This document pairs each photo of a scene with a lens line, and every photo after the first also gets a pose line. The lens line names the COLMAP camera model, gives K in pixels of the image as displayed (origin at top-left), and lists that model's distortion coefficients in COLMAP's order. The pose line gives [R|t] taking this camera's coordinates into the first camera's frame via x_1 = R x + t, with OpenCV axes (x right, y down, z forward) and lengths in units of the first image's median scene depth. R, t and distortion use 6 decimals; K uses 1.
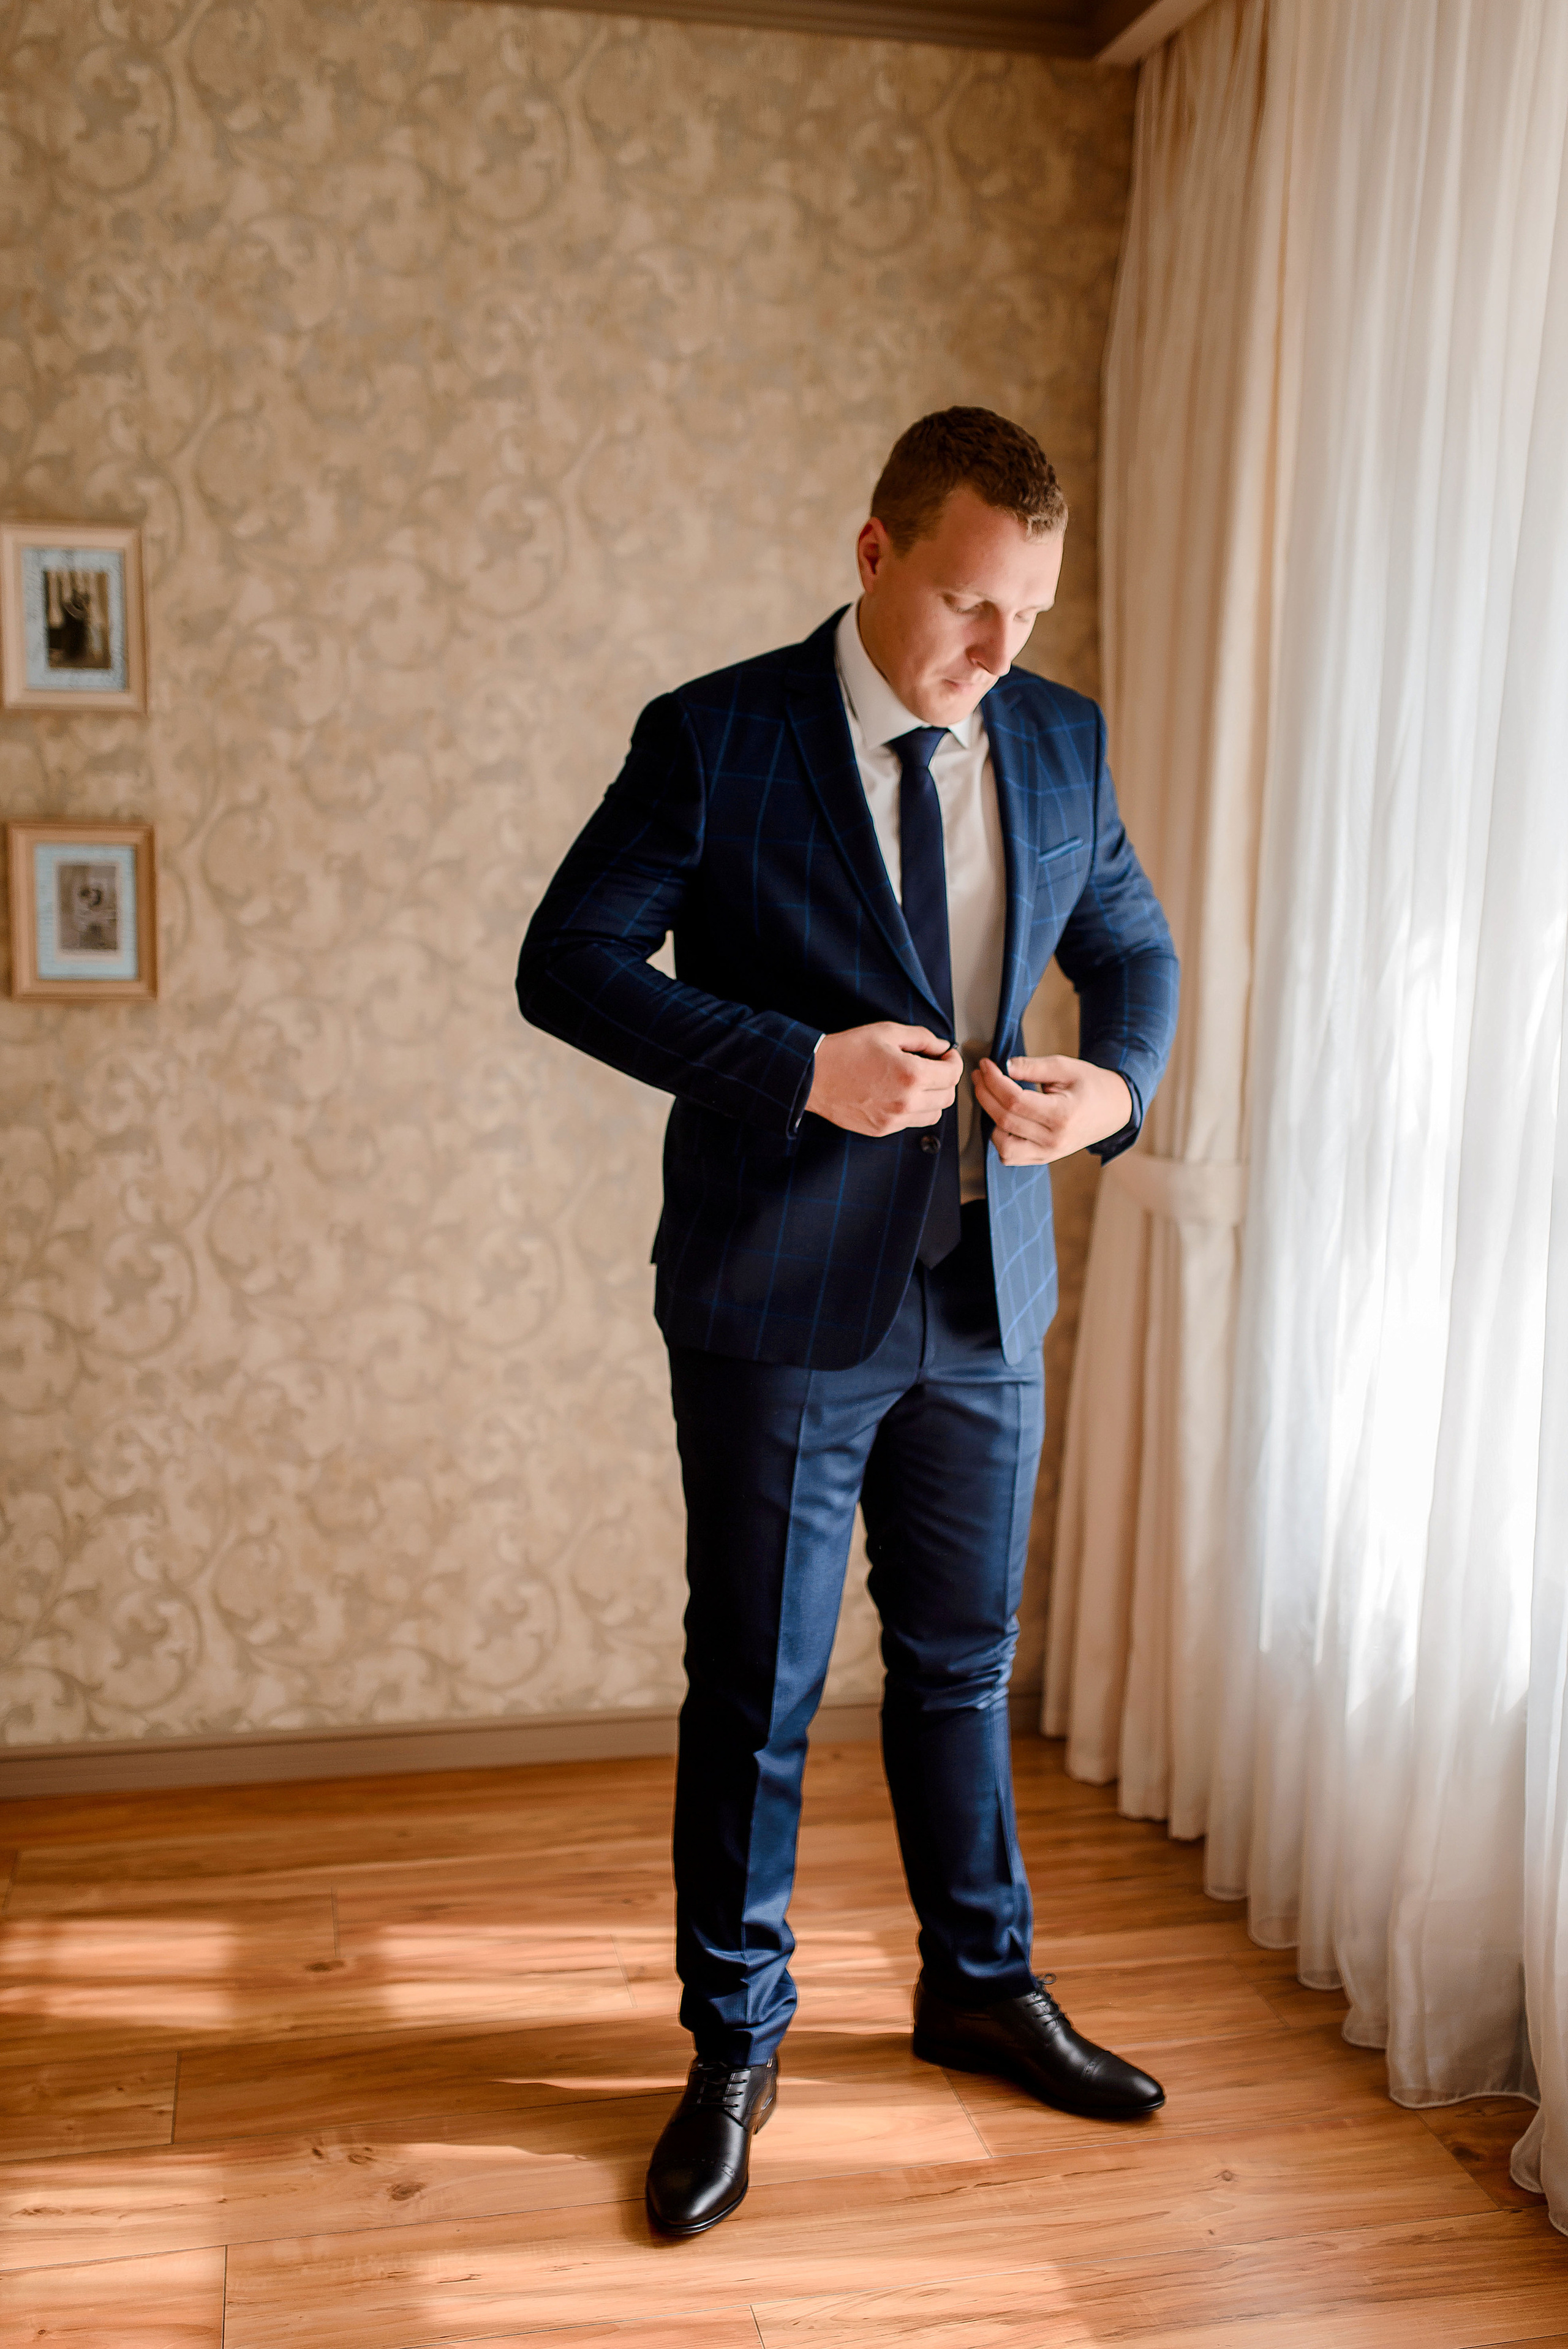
lens RADIAL K [[2250.5, 0, 751.8], [0, 2250.5, 1165.2], [0, 0, 1]] dist [0.002036, 0.003658]
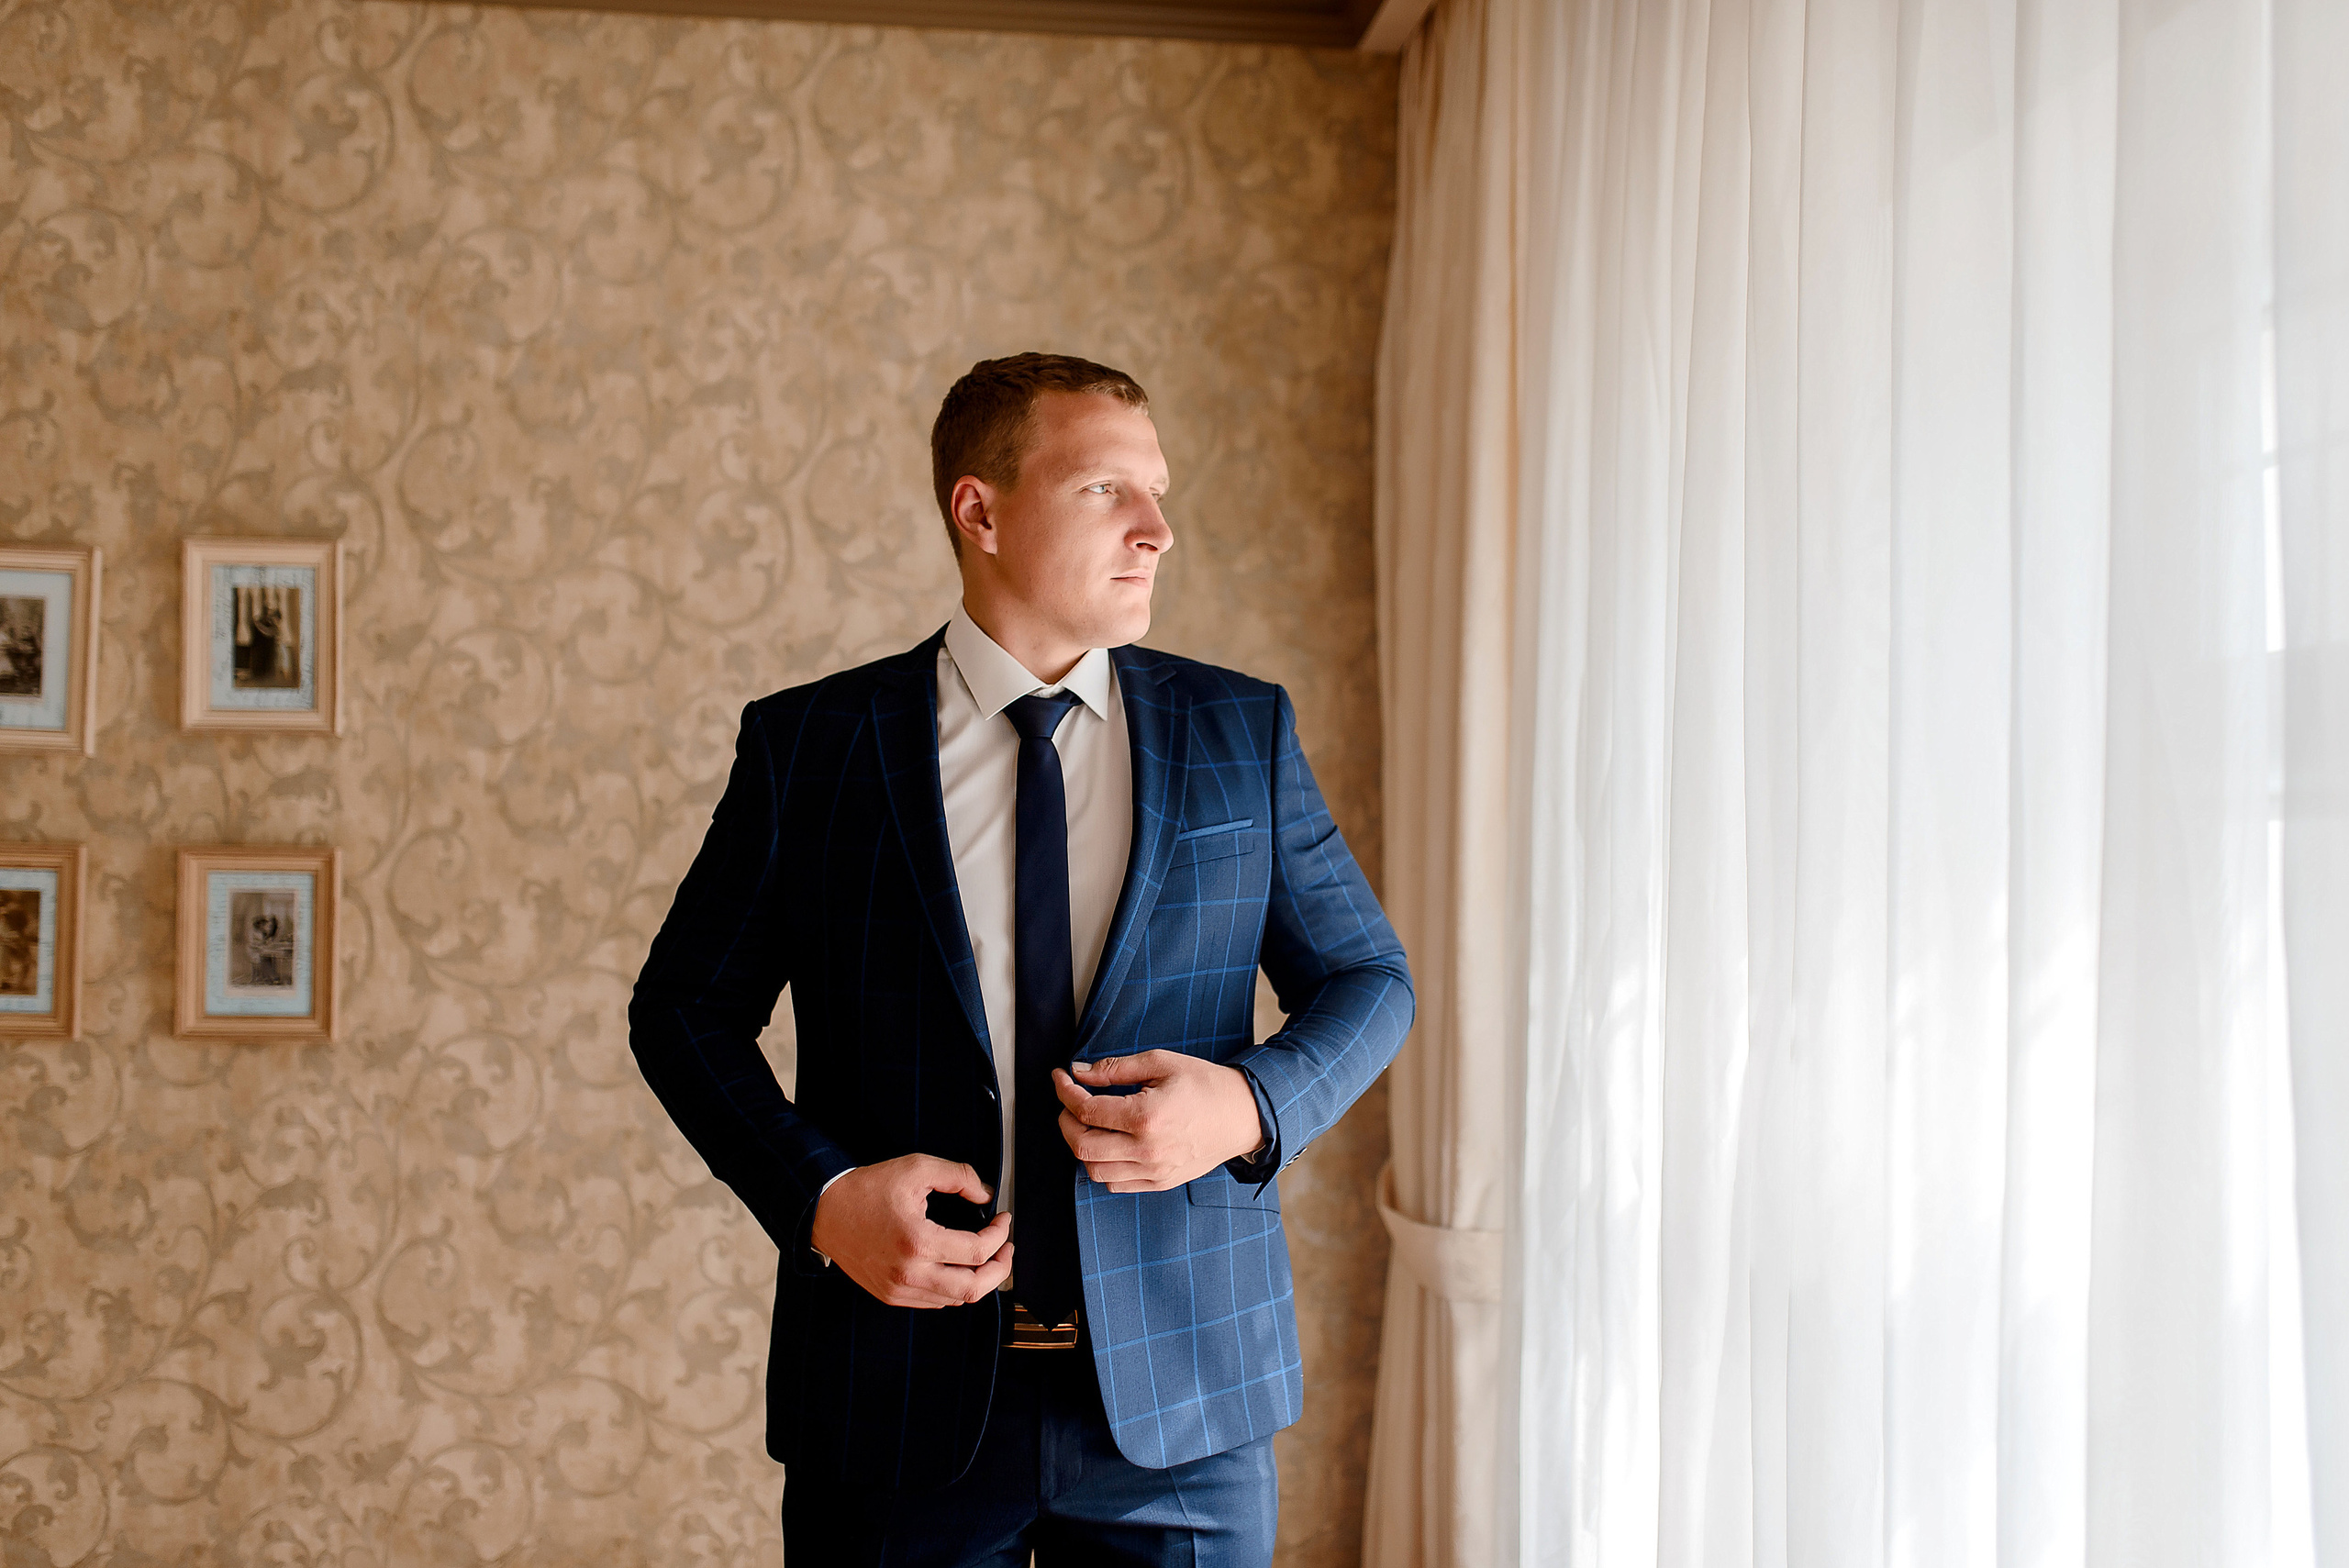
lens RADIAL K [[2440.4, 0, 1158.2], [0, 2440.4, 776.2], [0, 0, 1]] dist [0.004111, -0.002846]
pose [[0.995046, -0.010463, -0.098866, 0.173385], [-0.007543, 0.983633, -0.180024, -0.001793], [0.099131, 0.179878, 0.978681, 0.038023]]
